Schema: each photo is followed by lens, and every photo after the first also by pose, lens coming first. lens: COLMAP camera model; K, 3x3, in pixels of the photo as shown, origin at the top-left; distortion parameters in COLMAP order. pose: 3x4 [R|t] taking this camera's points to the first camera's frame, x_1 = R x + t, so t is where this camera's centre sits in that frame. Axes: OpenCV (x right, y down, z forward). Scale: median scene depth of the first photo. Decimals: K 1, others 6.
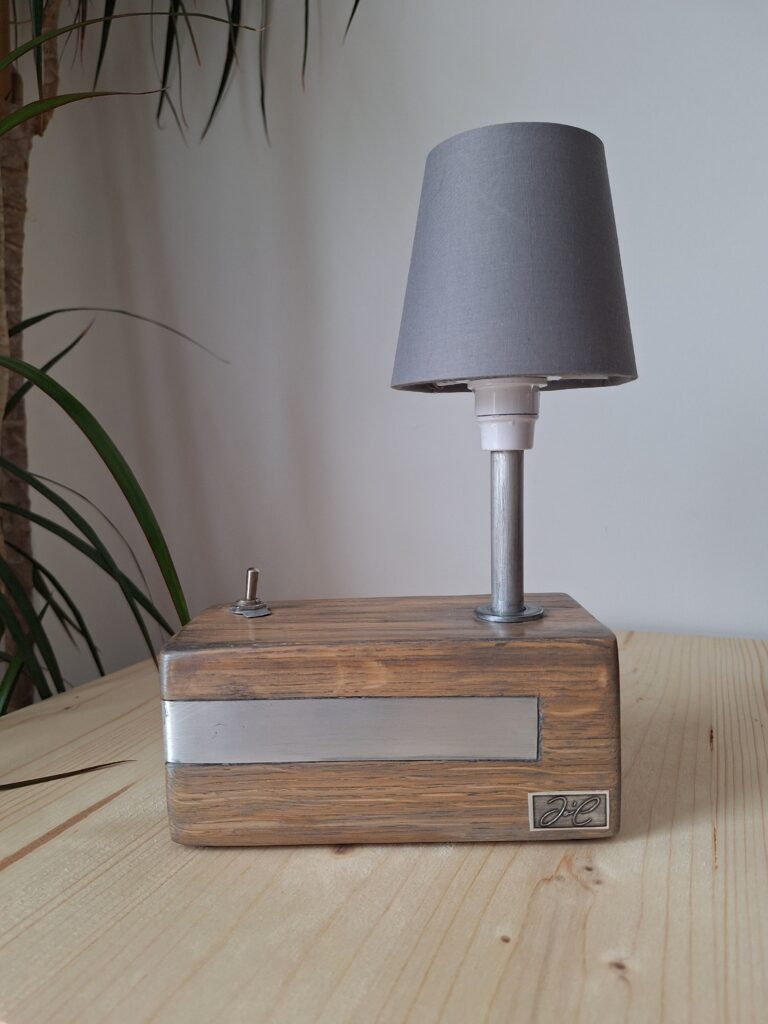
lens RADIAL K [[769.4, 0, 373.3], [0, 769.4, 511.7], [0, 0, 1]] dist [0.118903, -0.168032]
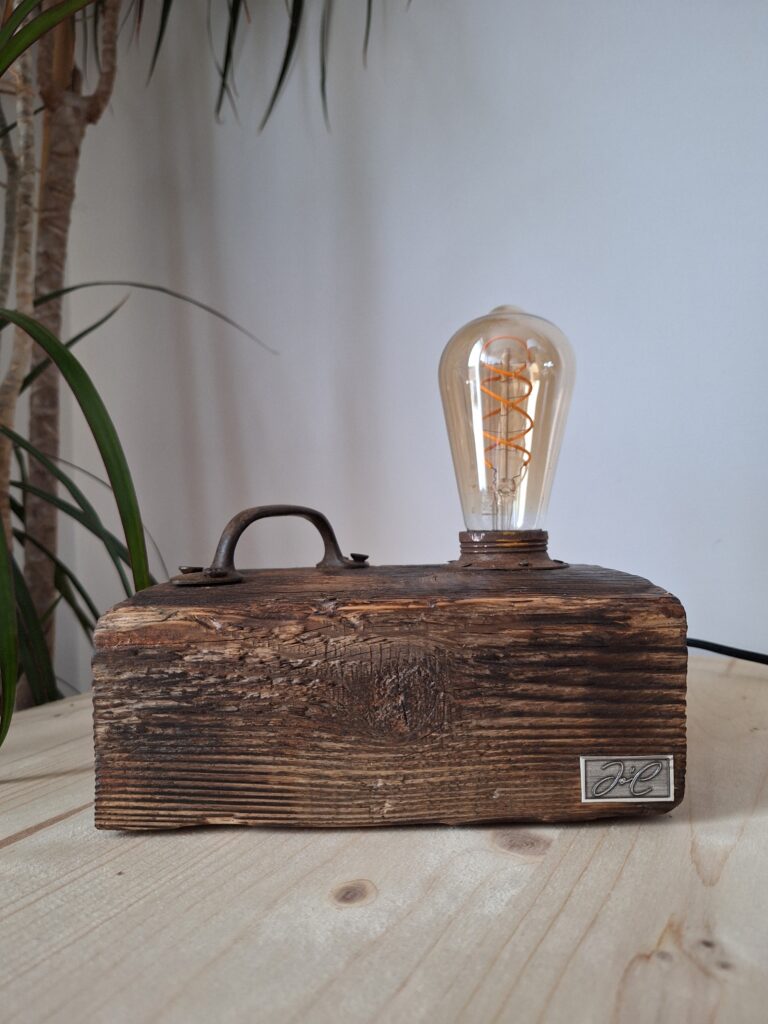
lens RADIAL K [[776.7, 0, 384.0], [0, 776.7, 512.0], [0, 0, 1]] dist [0.001987, 0.004022]
pose [[0.996491, 0.018593, -0.081607, 0.043882], [-0.024143, 0.997423, -0.067557, 0.130115], [0.080141, 0.069290, 0.994372, 0.273297]]
